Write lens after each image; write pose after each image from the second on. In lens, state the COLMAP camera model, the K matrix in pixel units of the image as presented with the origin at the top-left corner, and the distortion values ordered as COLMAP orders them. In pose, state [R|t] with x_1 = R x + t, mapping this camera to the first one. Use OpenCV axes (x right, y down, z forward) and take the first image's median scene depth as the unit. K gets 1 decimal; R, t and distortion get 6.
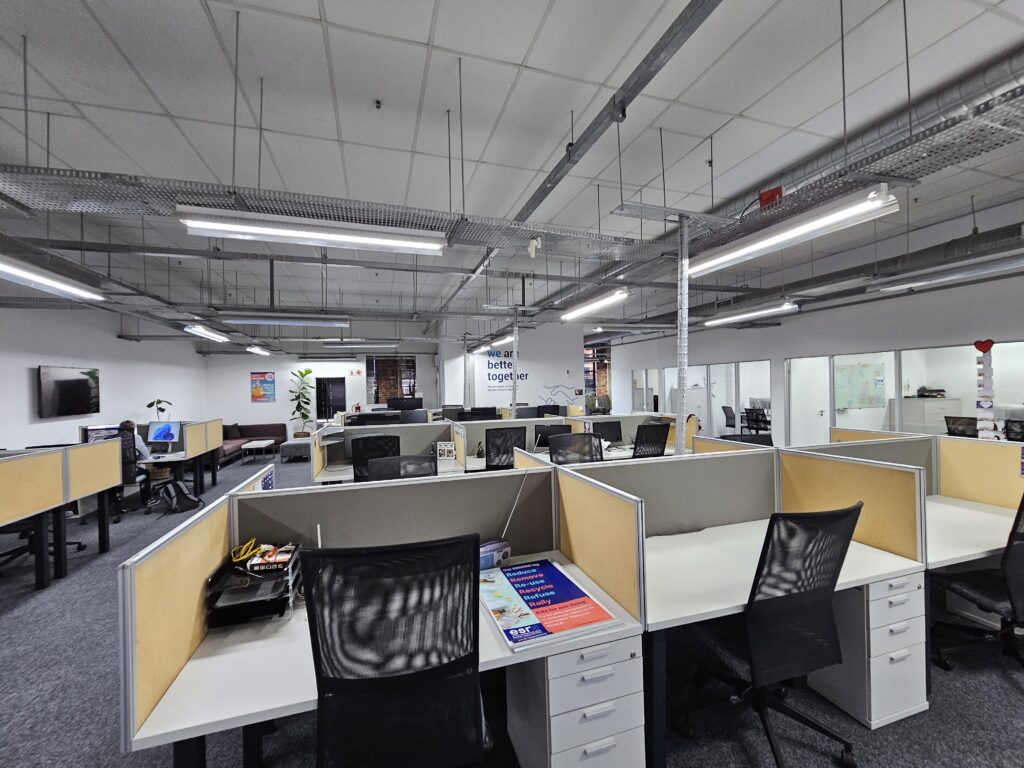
lens RADIAL K [[417.8, 0, 509.0], [0, 417.8, 387.4], [0, 0, 1]] dist [-0.001615, -0.001436]
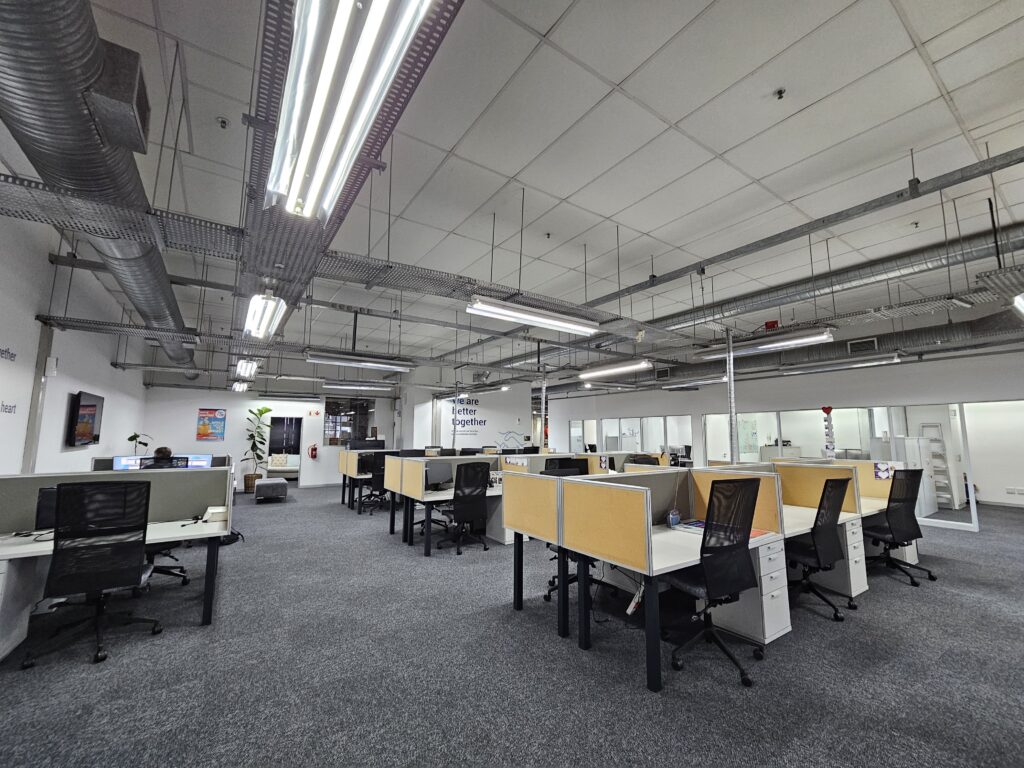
lens RADIAL K [[417.8, 0, 506.3], [0, 417.8, 386.2], [0, 0, 1]] dist [-0.001615, -0.001436]
pose [[0.960437, 0.056708, 0.272664, -0.494861], [-0.022655, 0.991713, -0.126456, 0.039860], [-0.277575, 0.115276, 0.953763, -0.209903]]
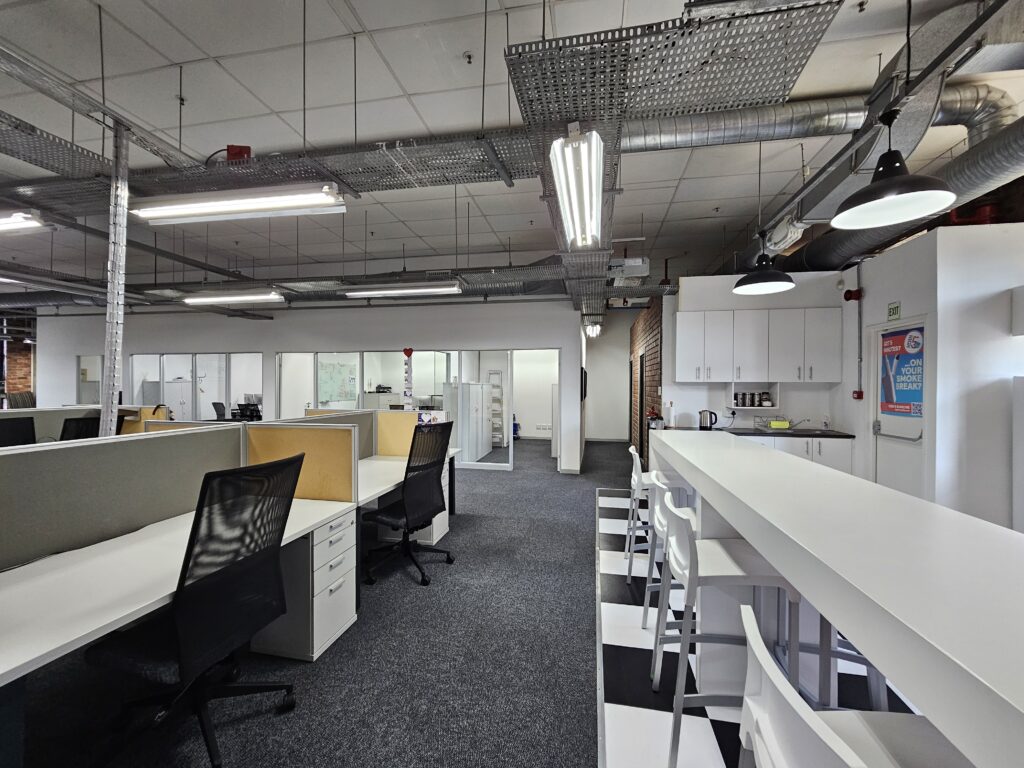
lens RADIAL K [[417.8, 0, 510.9], [0, 417.8, 390.9], [0, 0, 1]] dist [-0.001615, -0.001436]
pose [[0.476302, 0.012382, 0.879195, 0.049110], [-0.013068, 0.999890, -0.007003, 0.037267], [-0.879185, -0.008154, 0.476411, 0.004672]]
